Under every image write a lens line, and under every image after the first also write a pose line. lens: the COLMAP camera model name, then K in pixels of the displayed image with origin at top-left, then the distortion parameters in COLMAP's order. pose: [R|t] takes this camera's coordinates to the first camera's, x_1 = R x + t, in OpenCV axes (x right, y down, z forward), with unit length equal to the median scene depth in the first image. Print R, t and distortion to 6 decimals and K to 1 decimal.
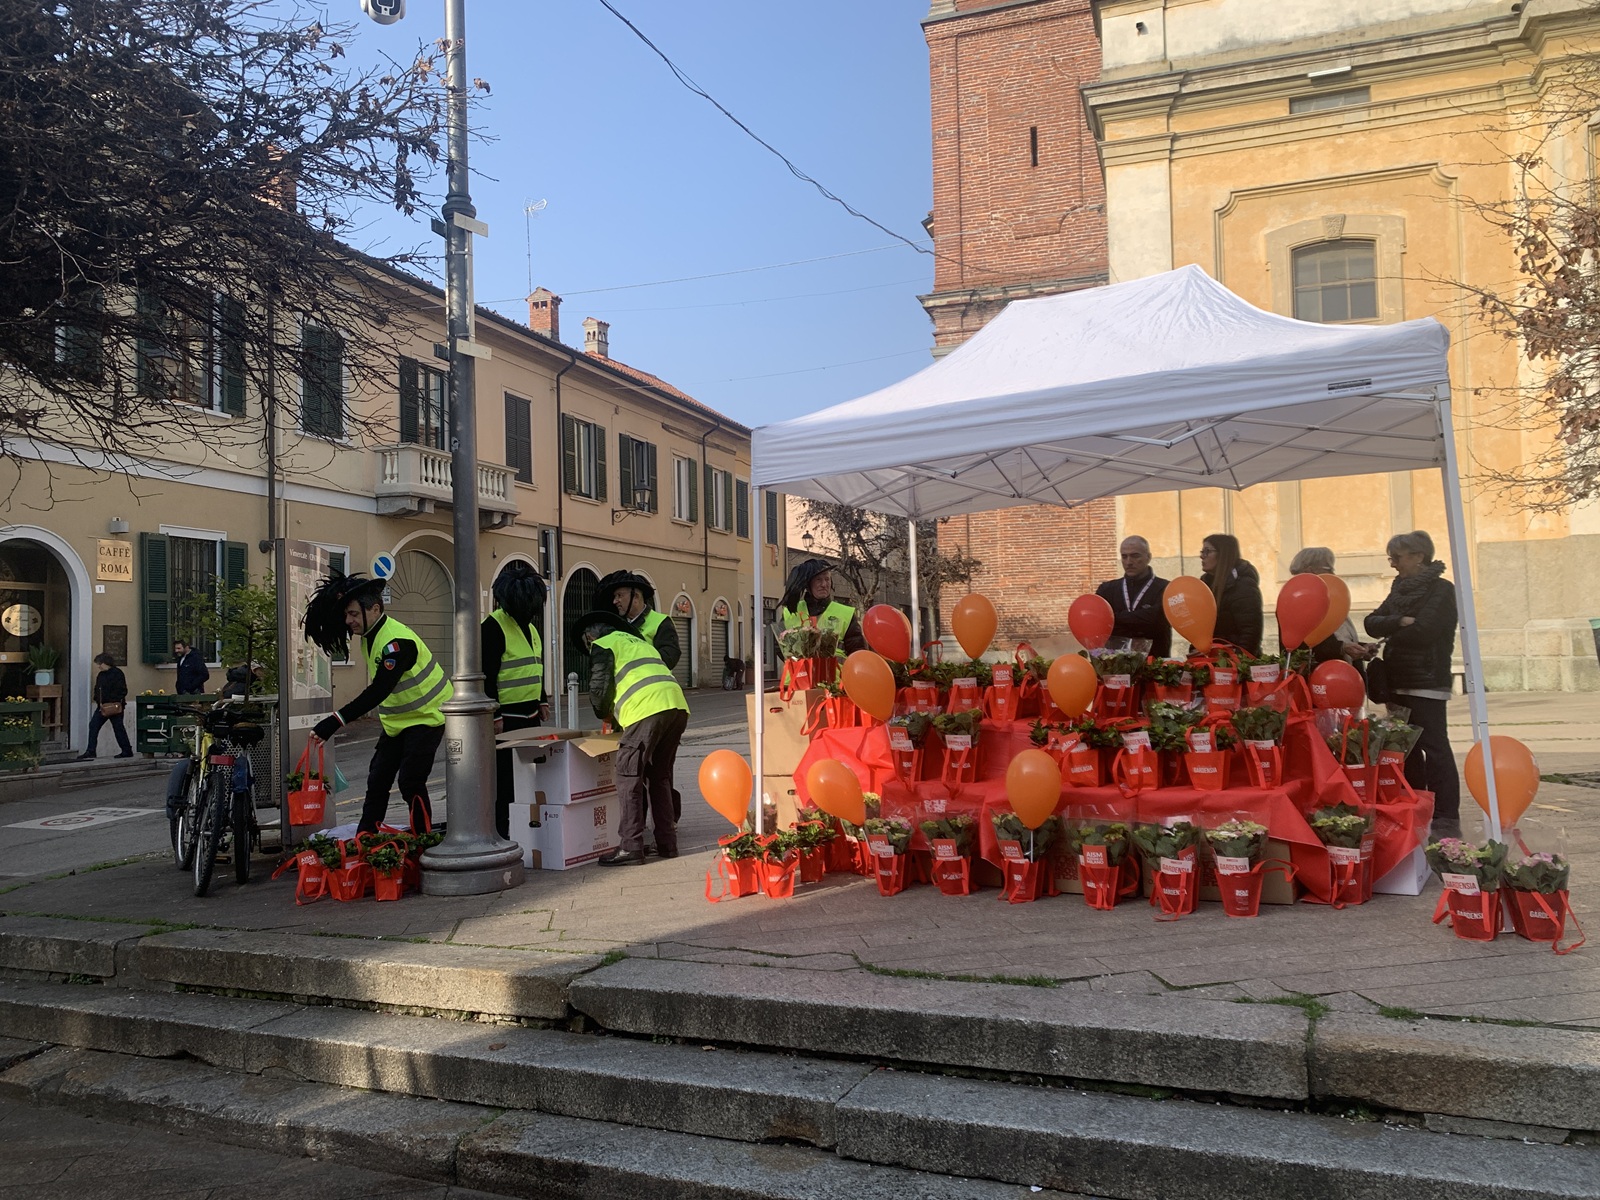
lens RADIAL K [[1268.9, 0, 834.5], [0, 1268.9, 602.4], [0, 0, 1]] dist [0.049321, -0.085355]
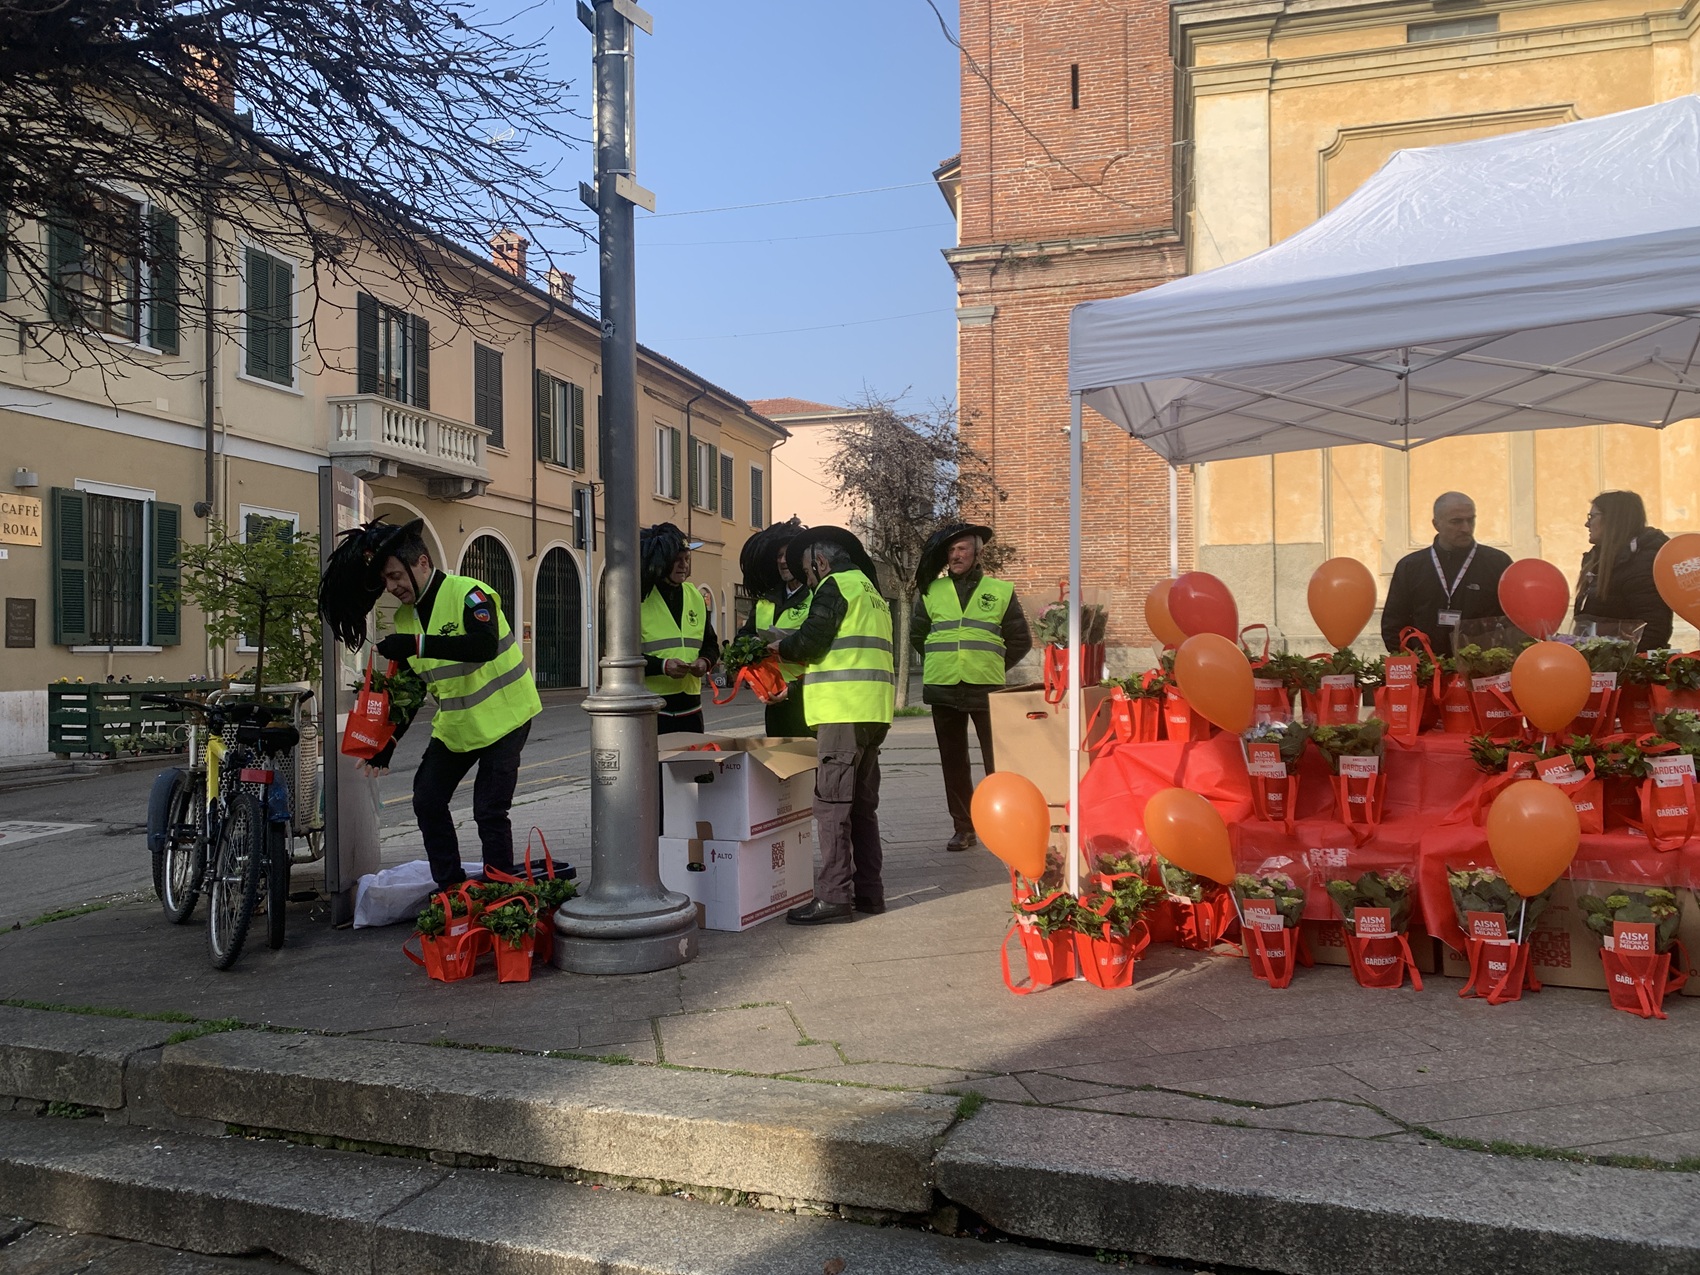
lens RADIAL K [[1382.7, 0, 905.0], [0, 1382.7, 627.0], [0, 0, 1]] dist [0.050707, -0.079239]
pose [[0.997732, 0.017281, 0.065053, -0.180730], [-0.018794, 0.999565, 0.022720, 0.018984], [-0.064632, -0.023891, 0.997623, 0.225505]]
